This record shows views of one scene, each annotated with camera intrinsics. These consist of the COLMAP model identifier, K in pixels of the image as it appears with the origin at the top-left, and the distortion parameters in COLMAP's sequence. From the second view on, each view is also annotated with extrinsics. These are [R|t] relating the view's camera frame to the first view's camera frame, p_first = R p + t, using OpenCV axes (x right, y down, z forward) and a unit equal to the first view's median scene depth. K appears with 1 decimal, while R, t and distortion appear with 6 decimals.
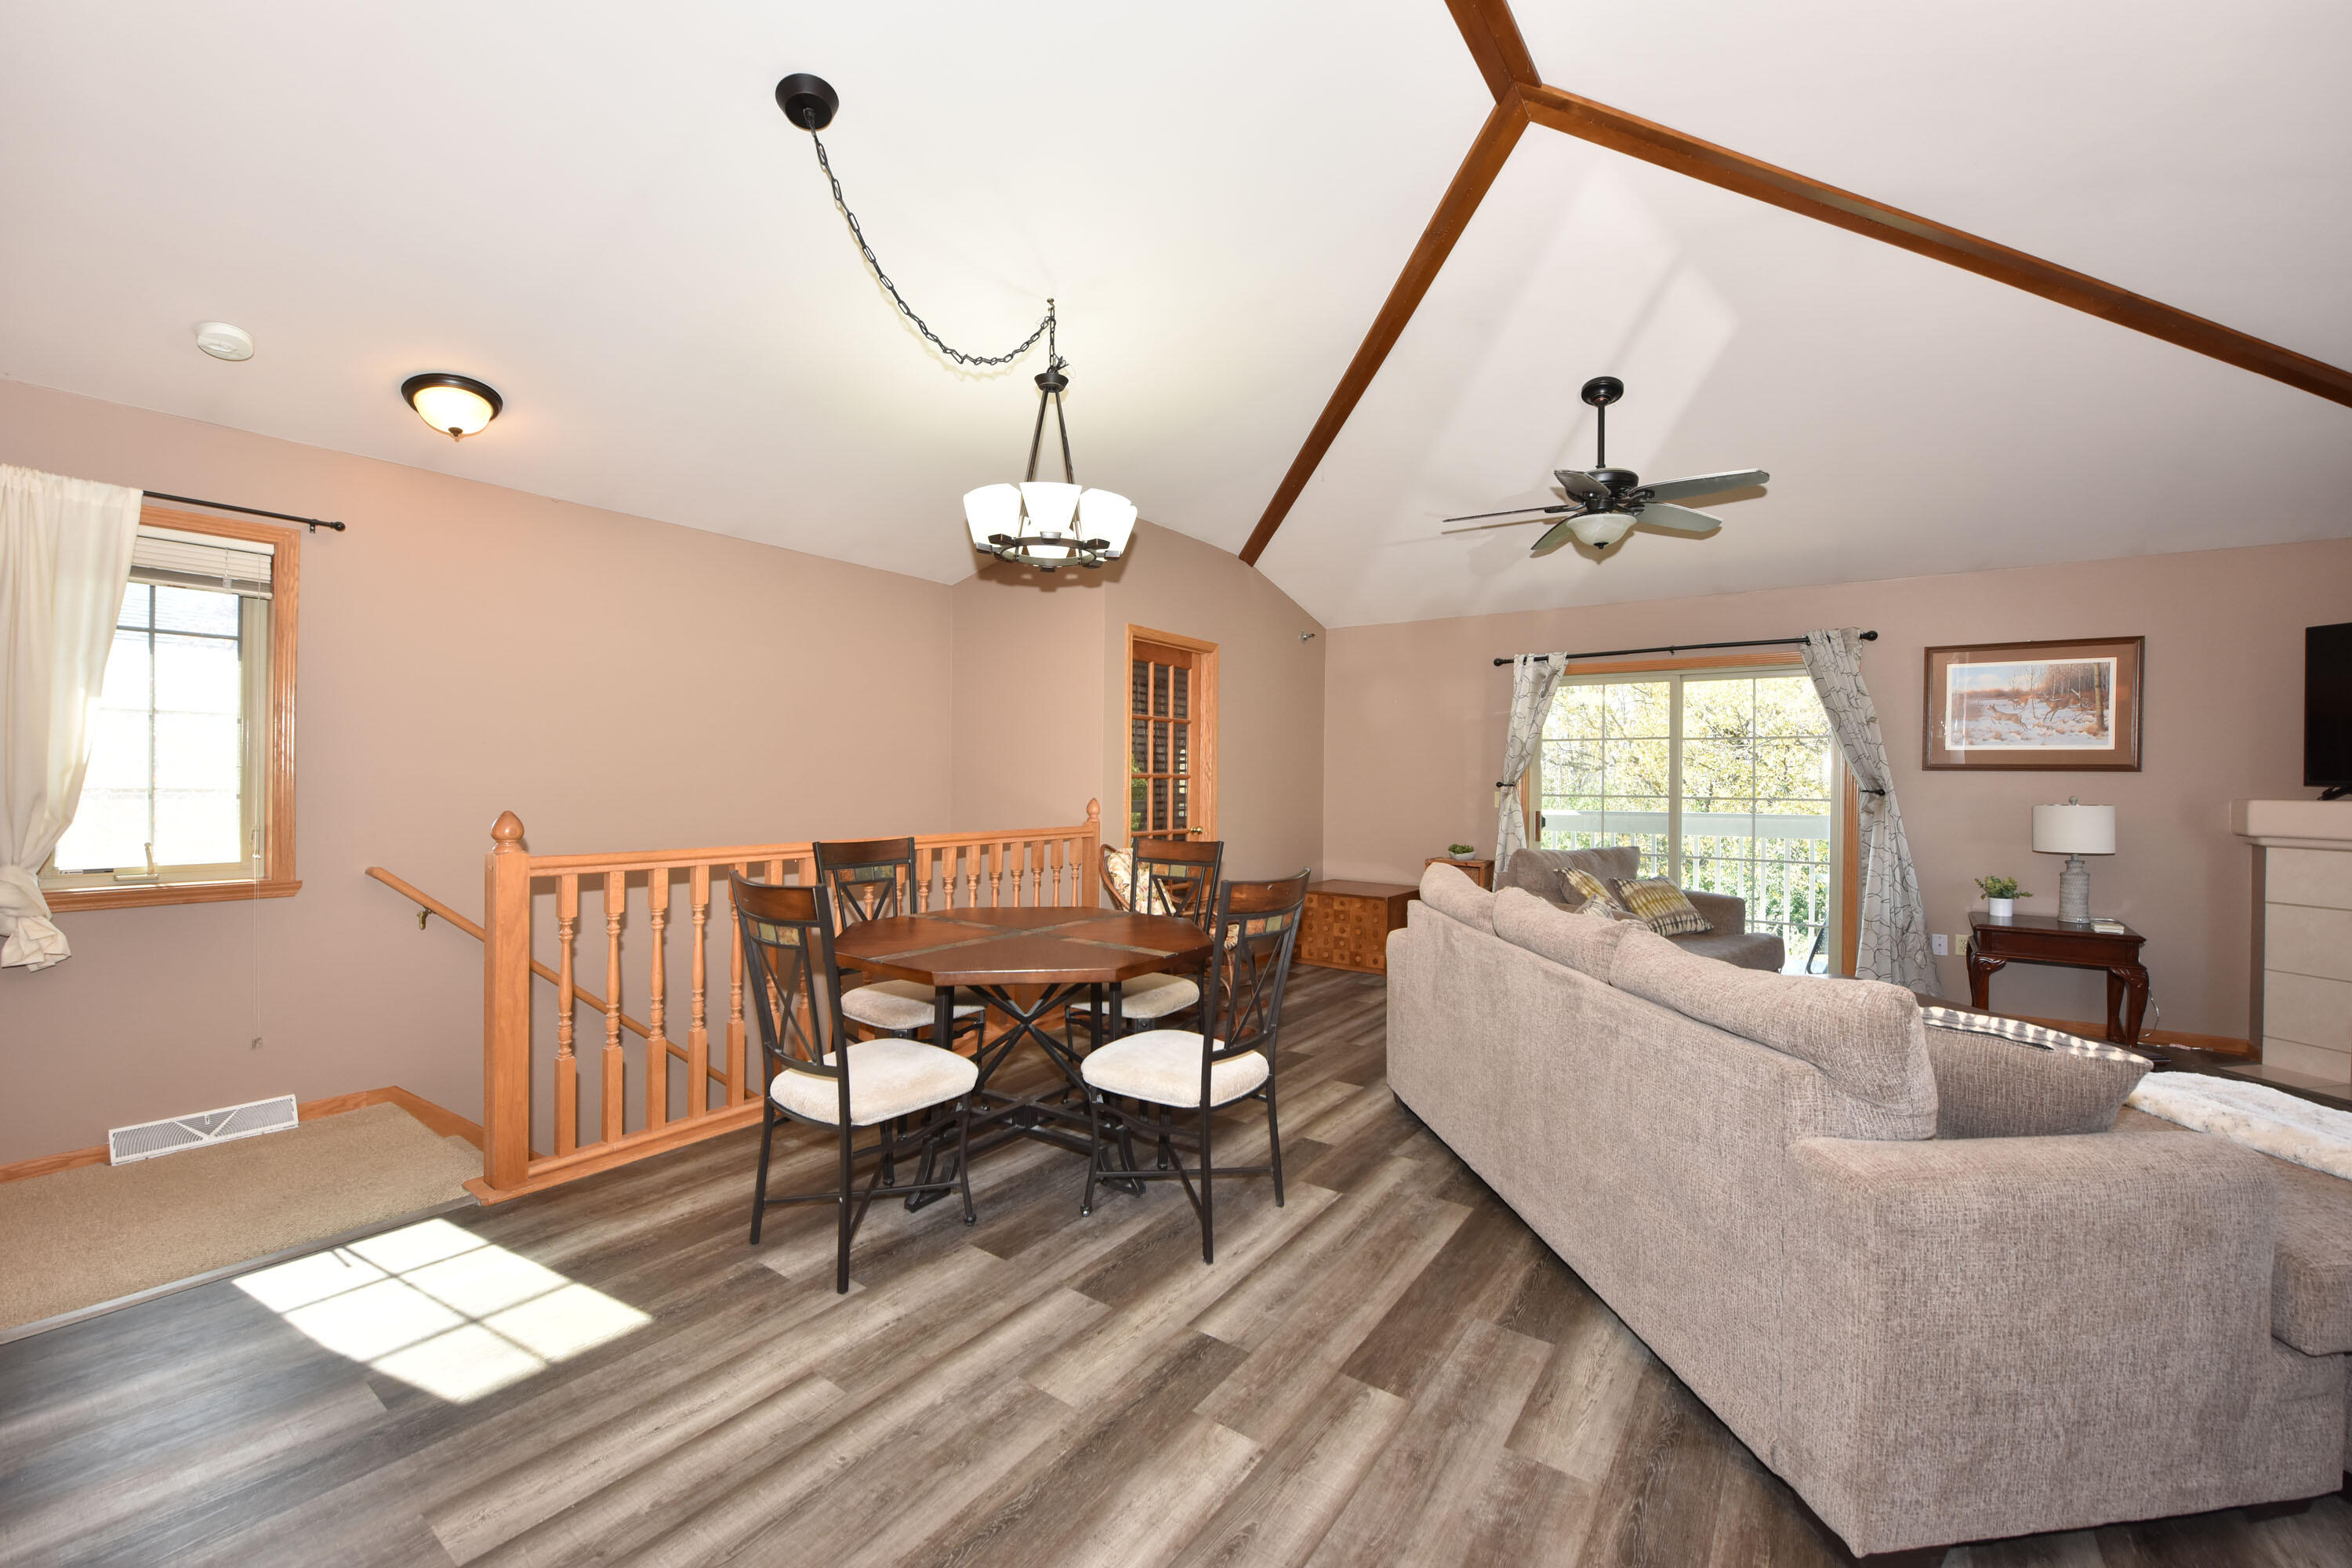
lens RADIAL K [[936.9, 0, 1171.8], [0, 936.9, 780.9], [0, 0, 1]] dist [-0.016397, -0.001742]
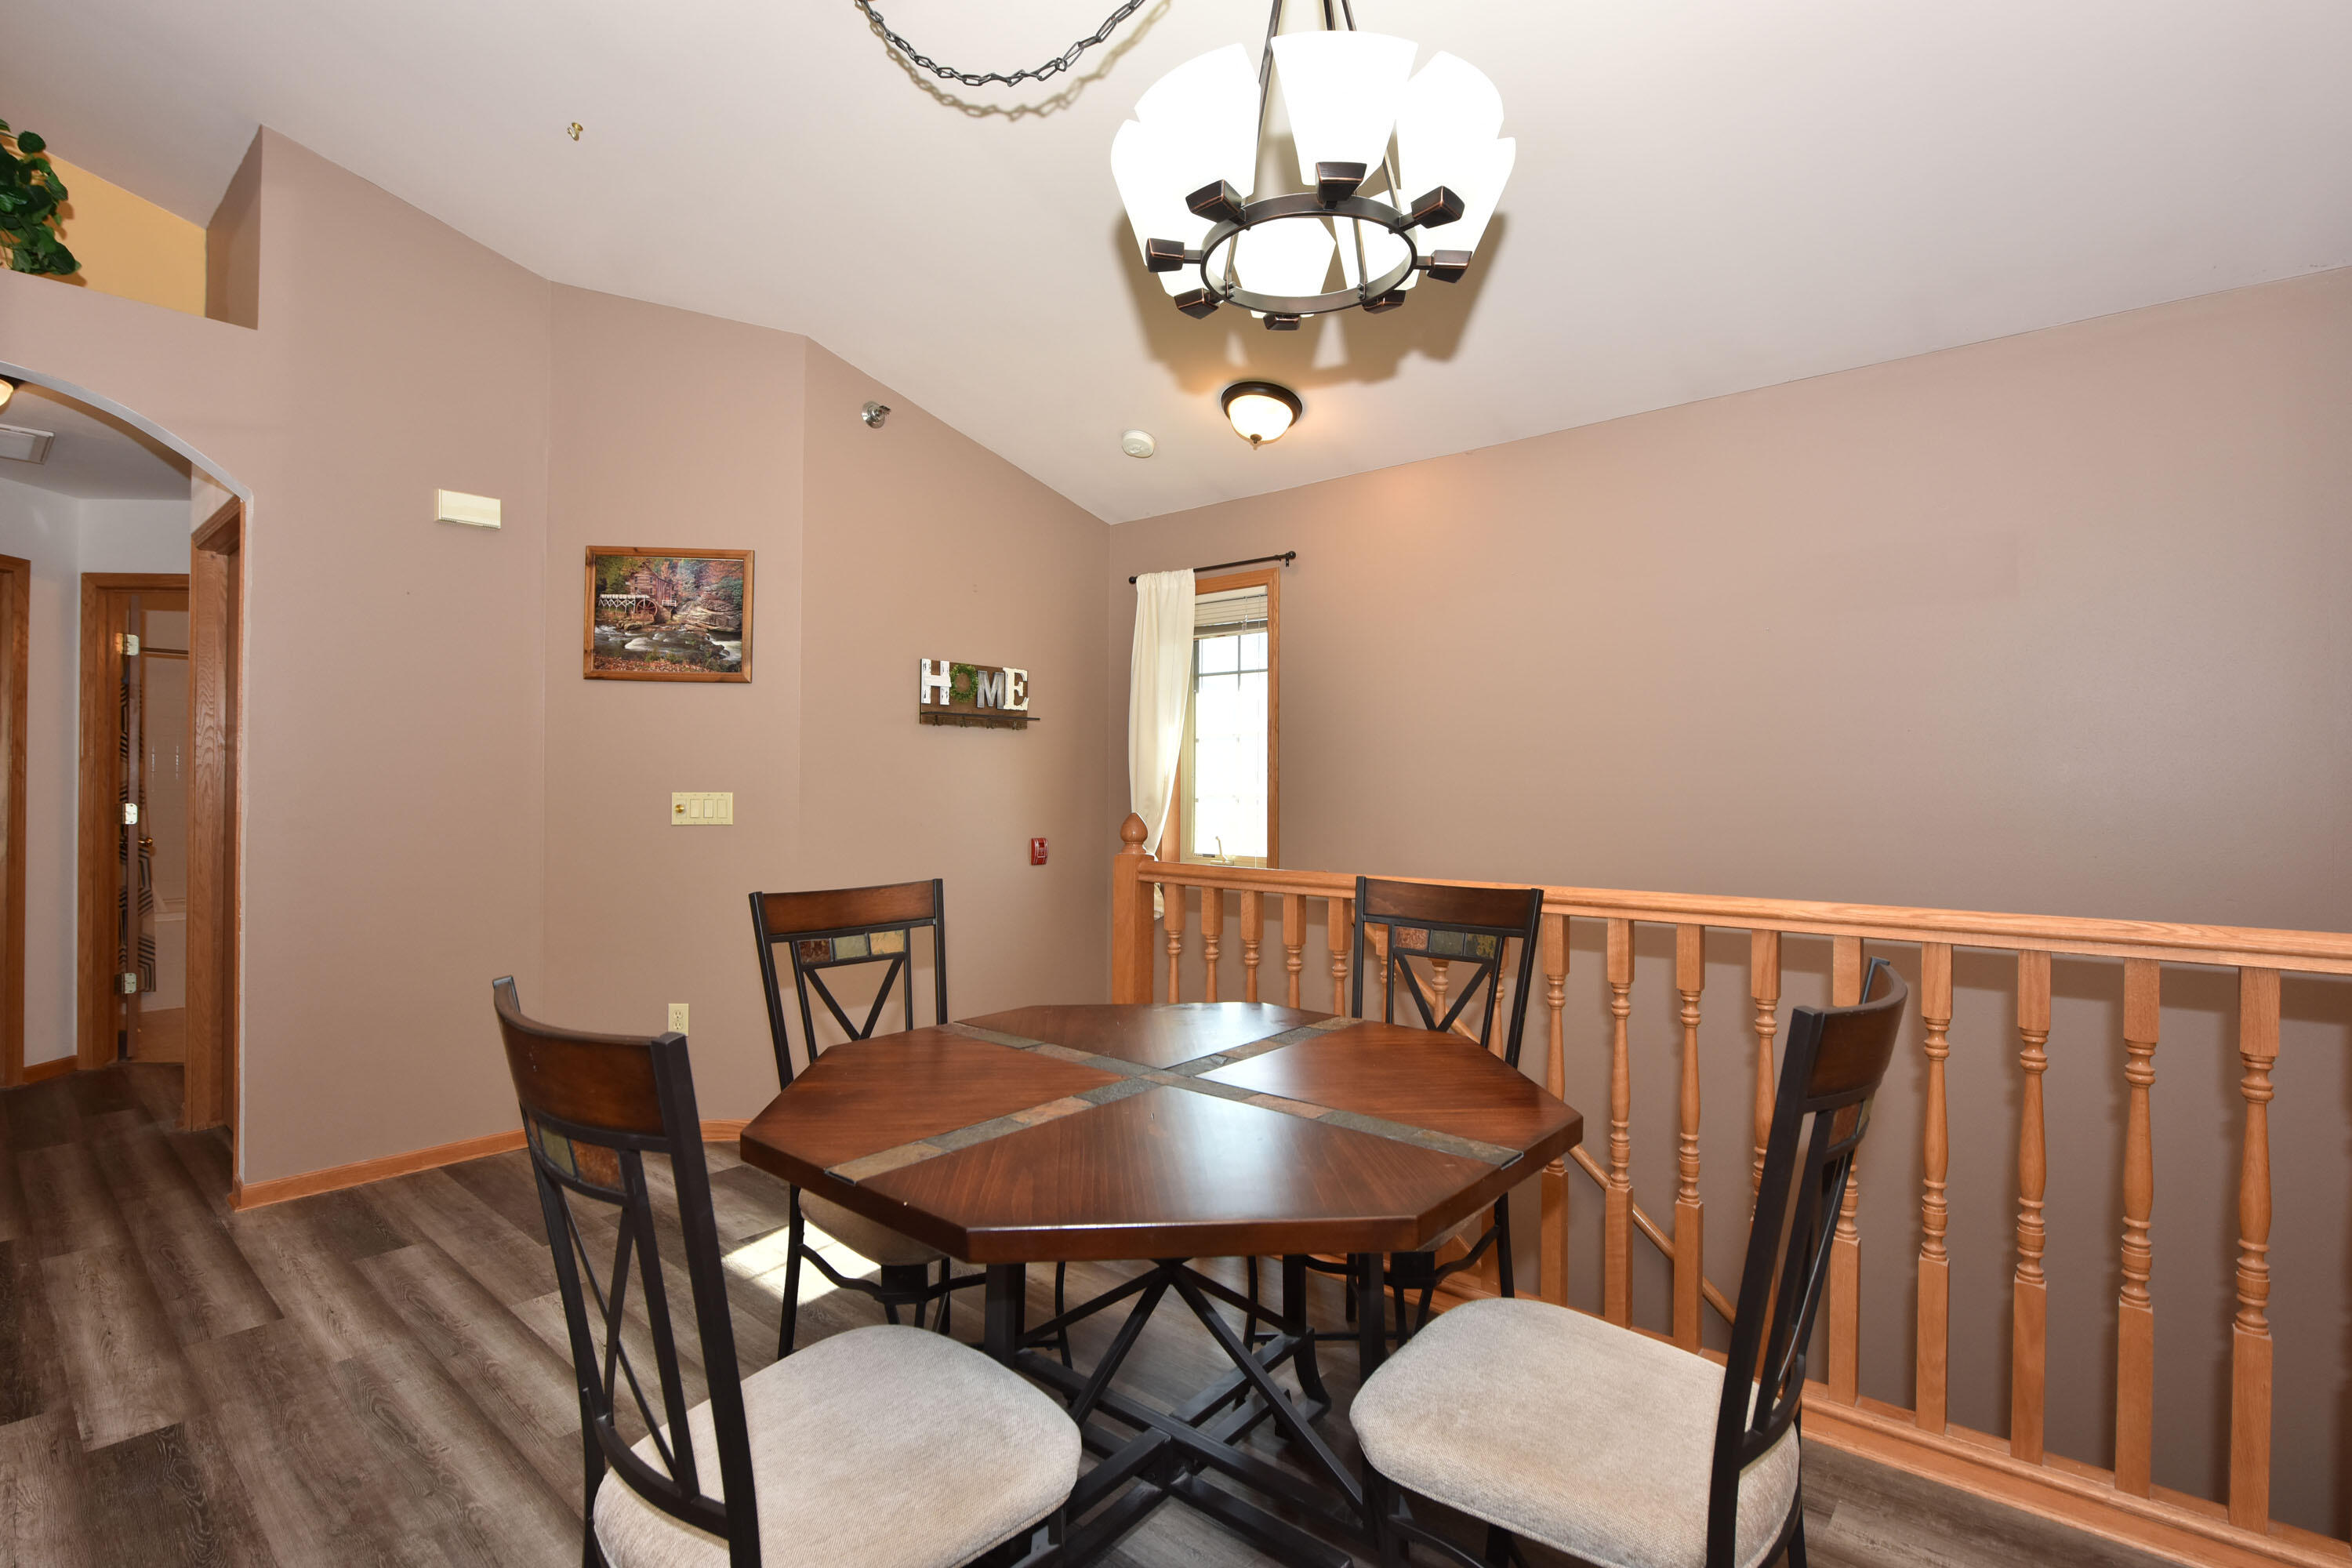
lens RADIAL K [[1102.2, 0, 1170.2], [0, 1102.2, 772.9], [0, 0, 1]] dist [-0.005289, -0.002213]
pose [[-0.096008, -0.028016, -0.994986, 0.381616], [-0.011685, 0.999567, -0.027017, 0.016538], [0.995312, 0.009032, -0.096294, 0.951322]]
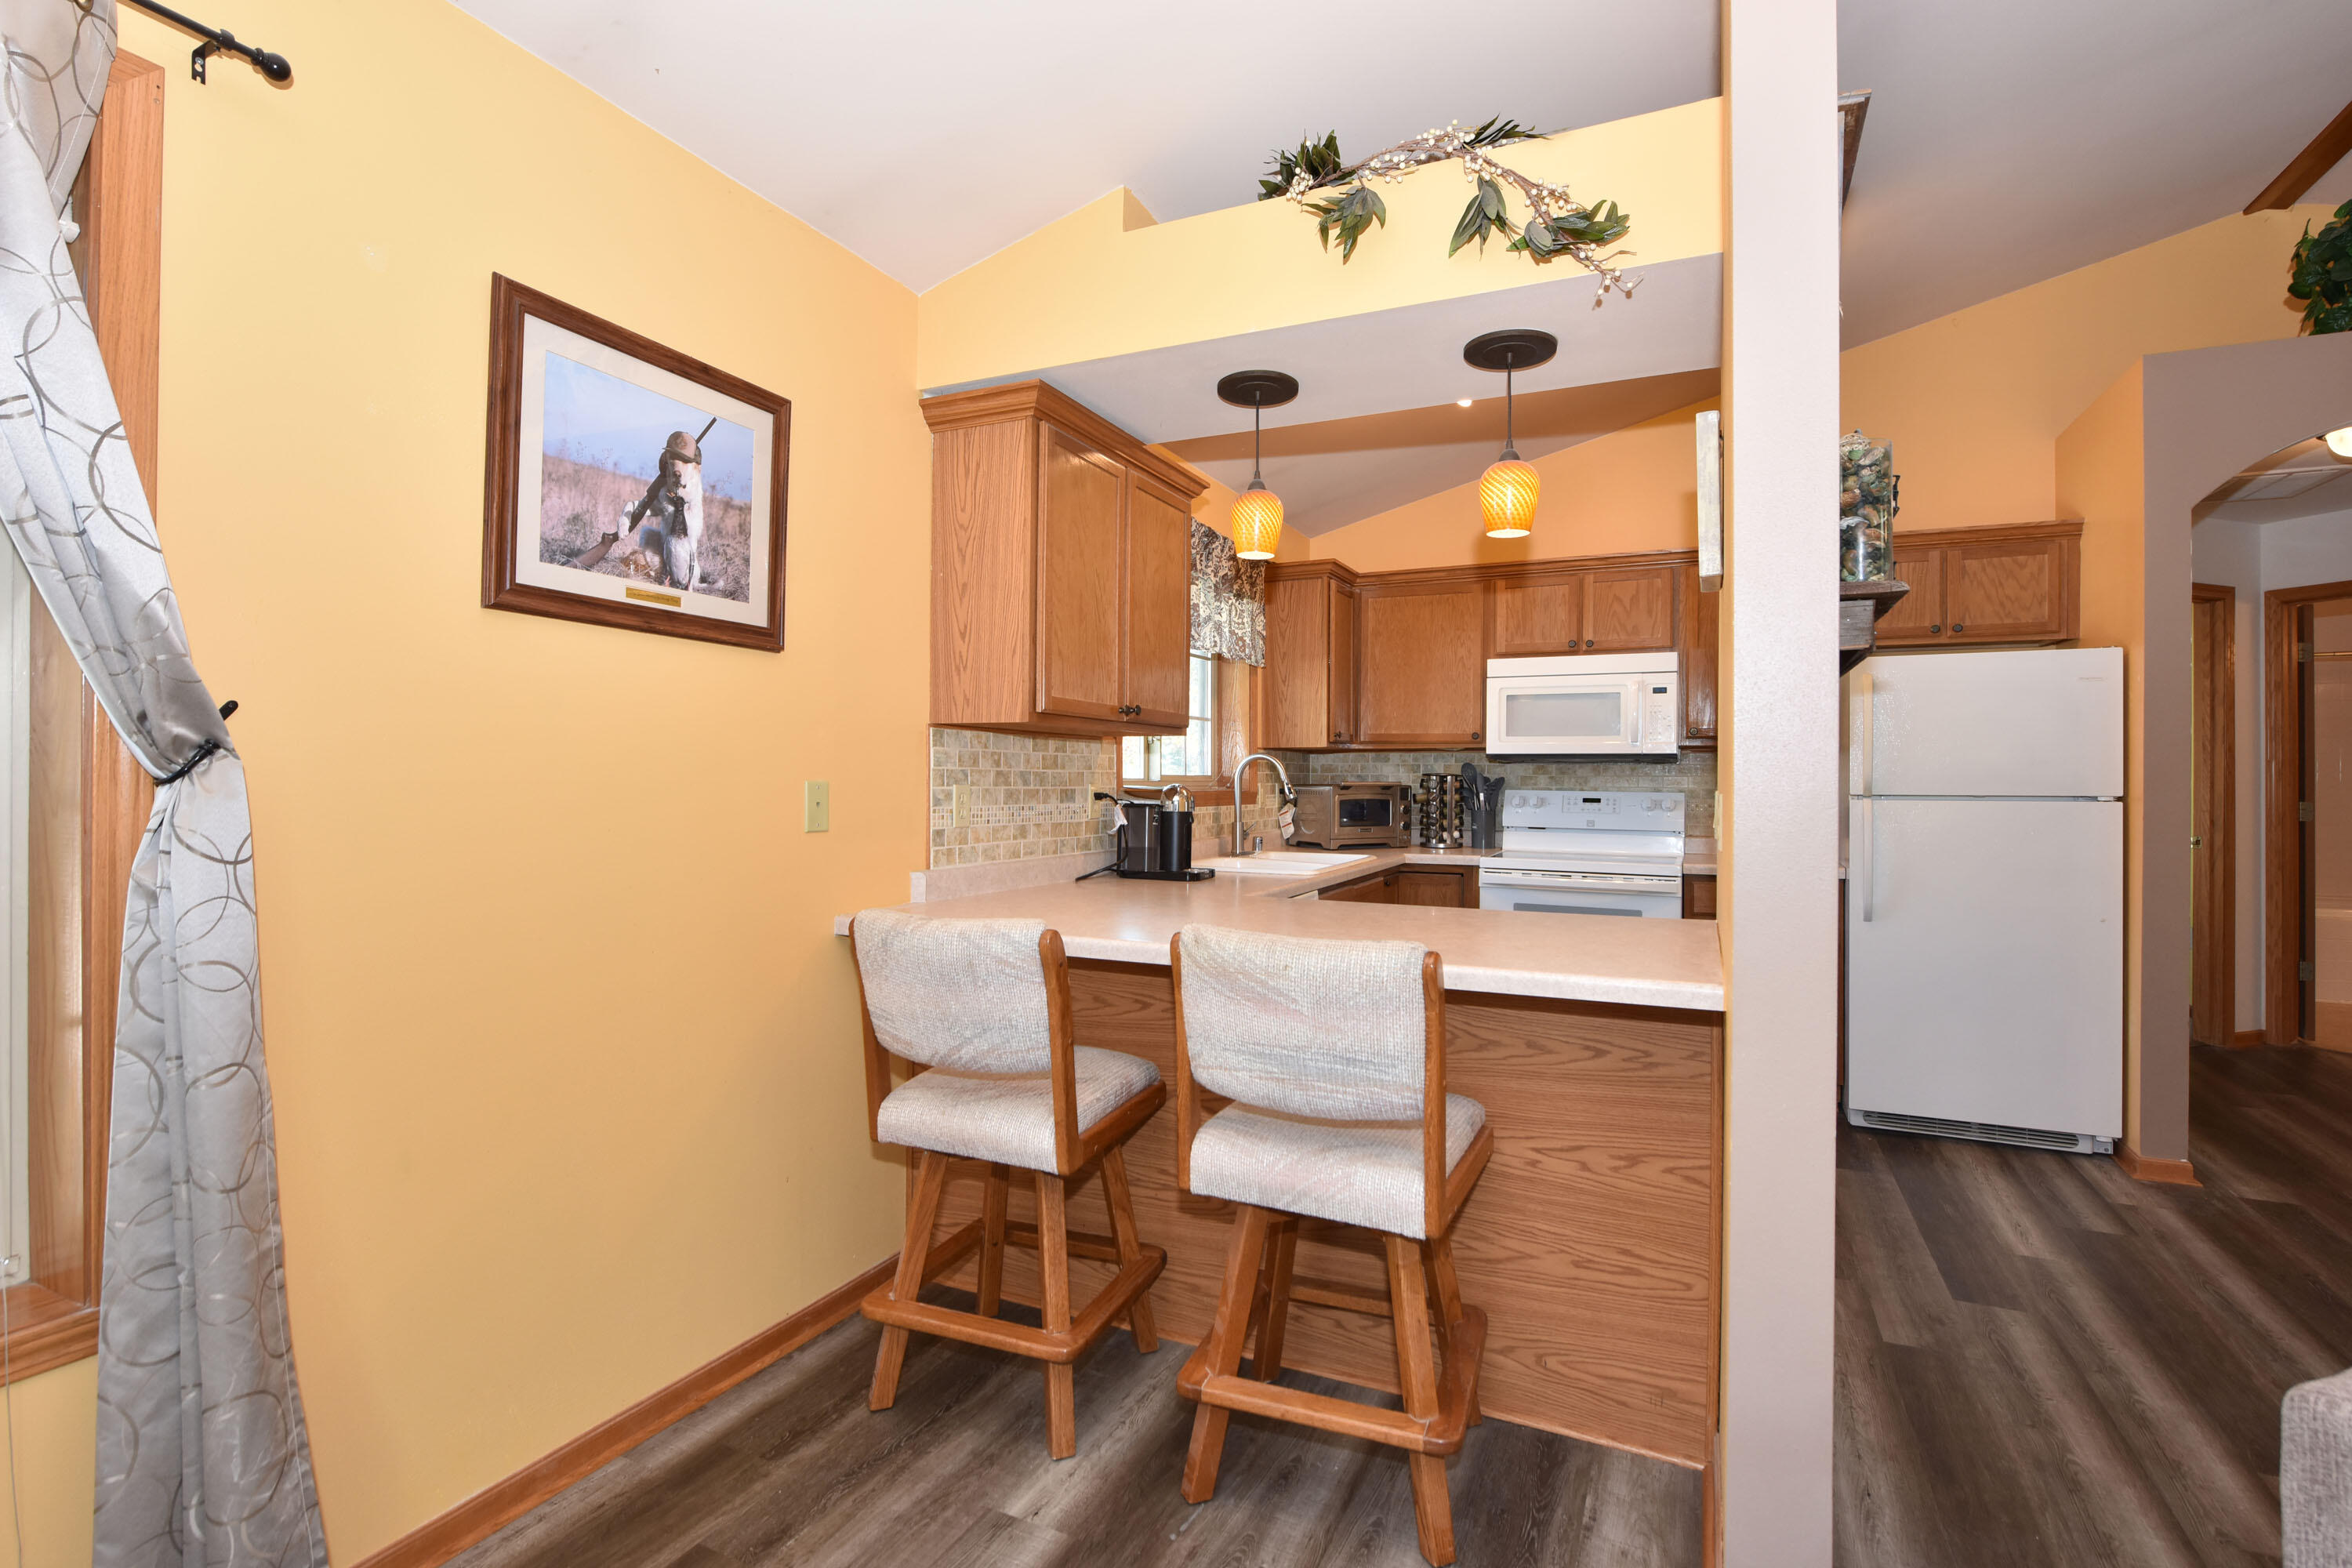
lens RADIAL K [[1102.2, 0, 1177.4], [0, 1102.2, 775.1], [0, 0, 1]] dist [-0.005289, -0.002213]
pose [[-0.983496, -0.014091, -0.180382, 0.893459], [-0.013872, 0.999901, -0.002479, 0.022666], [0.180399, 0.000065, -0.983594, 0.675995]]
